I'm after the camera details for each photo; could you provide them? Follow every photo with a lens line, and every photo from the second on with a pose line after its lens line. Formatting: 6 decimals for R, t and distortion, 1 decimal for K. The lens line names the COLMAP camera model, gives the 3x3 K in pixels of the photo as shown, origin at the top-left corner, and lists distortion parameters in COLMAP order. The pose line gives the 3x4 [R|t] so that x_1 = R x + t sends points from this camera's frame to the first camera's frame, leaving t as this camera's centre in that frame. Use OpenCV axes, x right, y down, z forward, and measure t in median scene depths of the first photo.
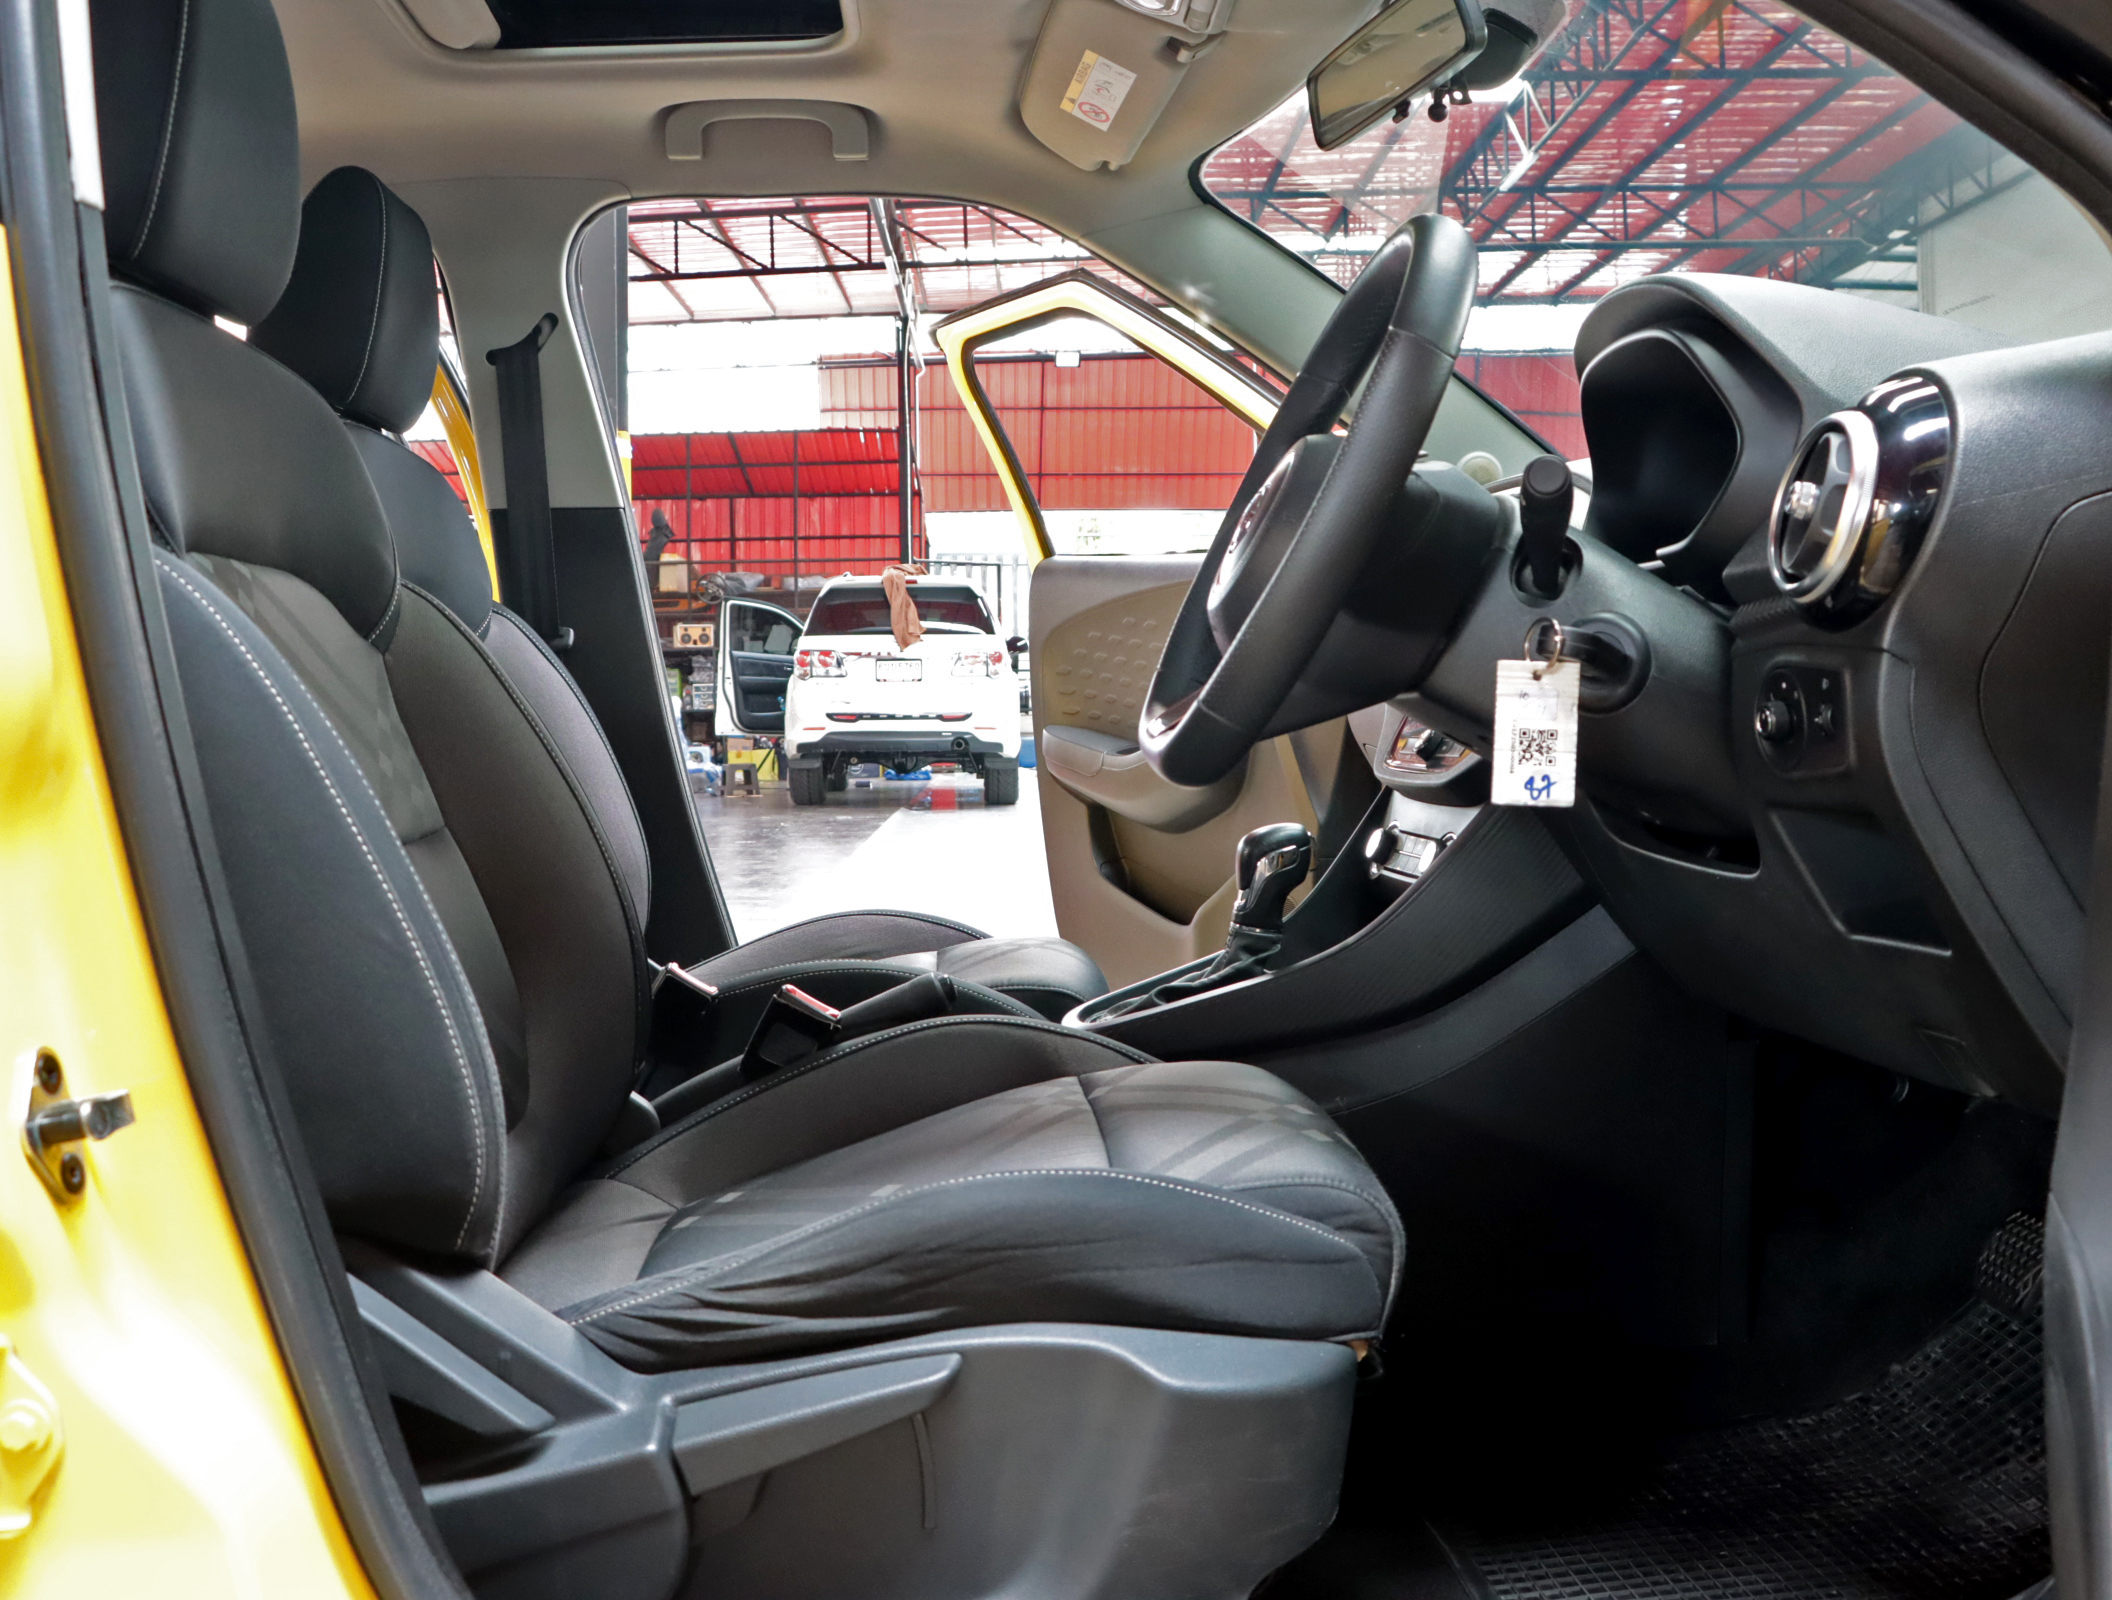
lens RADIAL K [[1966.5, 0, 1056.0], [0, 1966.5, 800.0], [0, 0, 1]] dist [-0.190253, 0.170635]
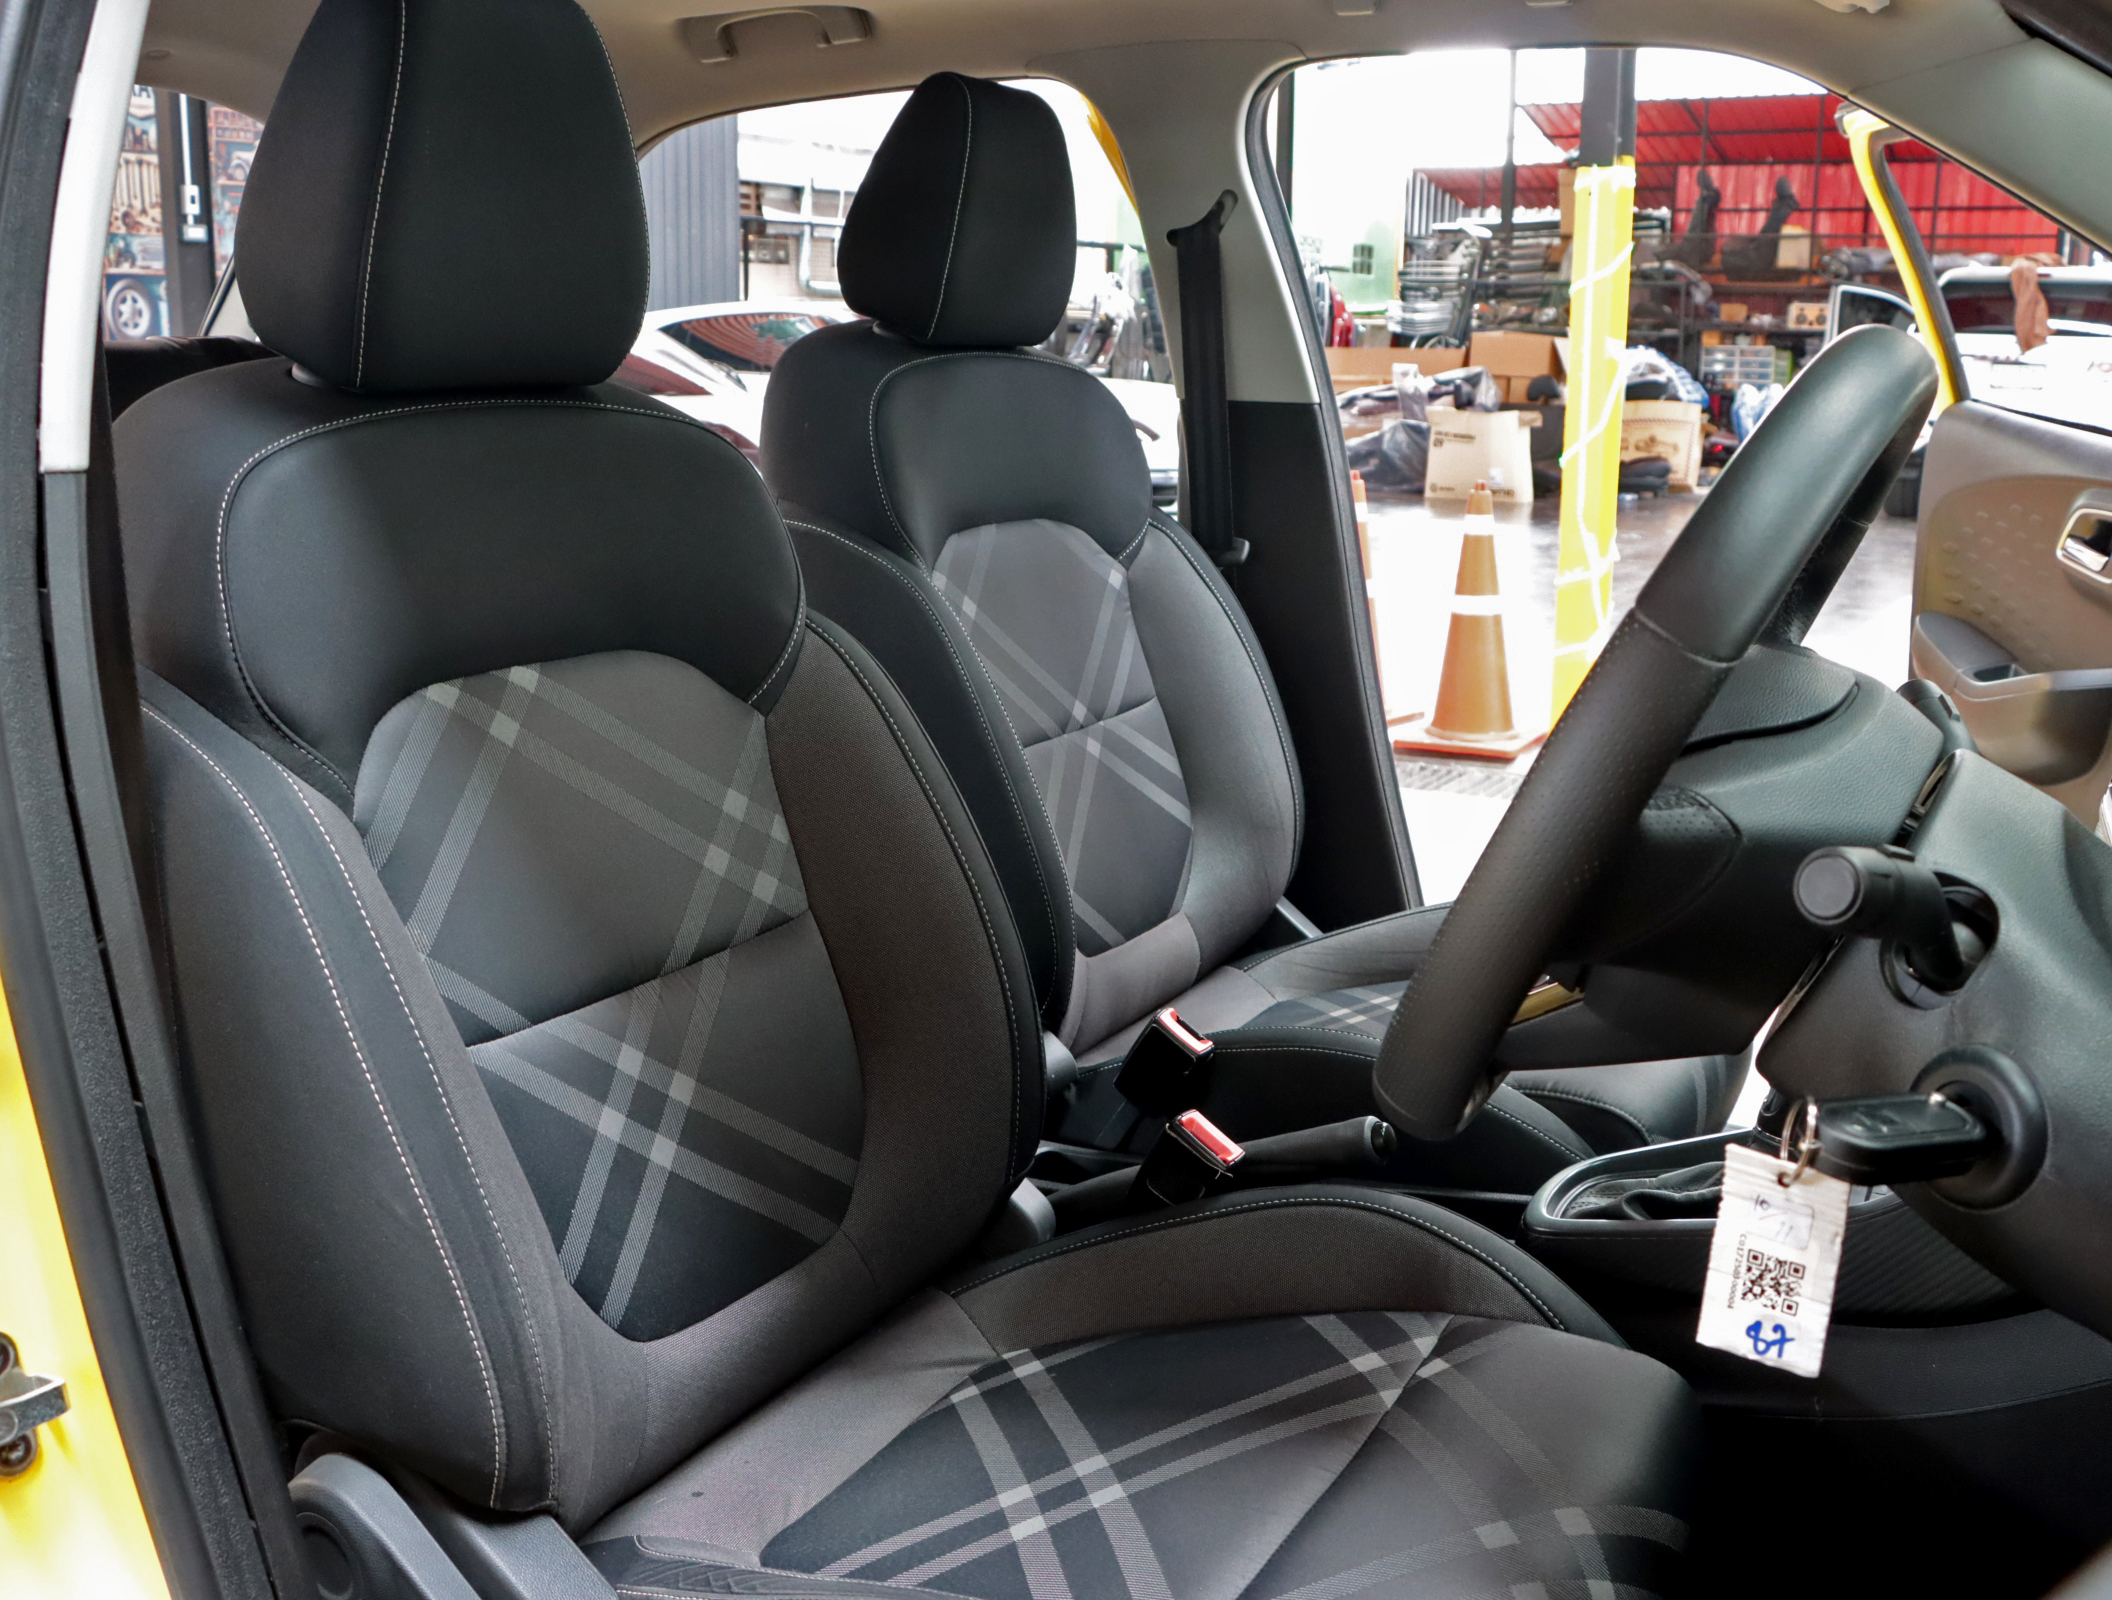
lens RADIAL K [[1966.5, 0, 1056.0], [0, 1966.5, 800.0], [0, 0, 1]] dist [-0.190253, 0.170635]
pose [[0.843656, 0.140723, -0.518114, 0.171557], [-0.047483, 0.980813, 0.189078, -0.142623], [0.534781, -0.134915, 0.834151, 0.178996]]
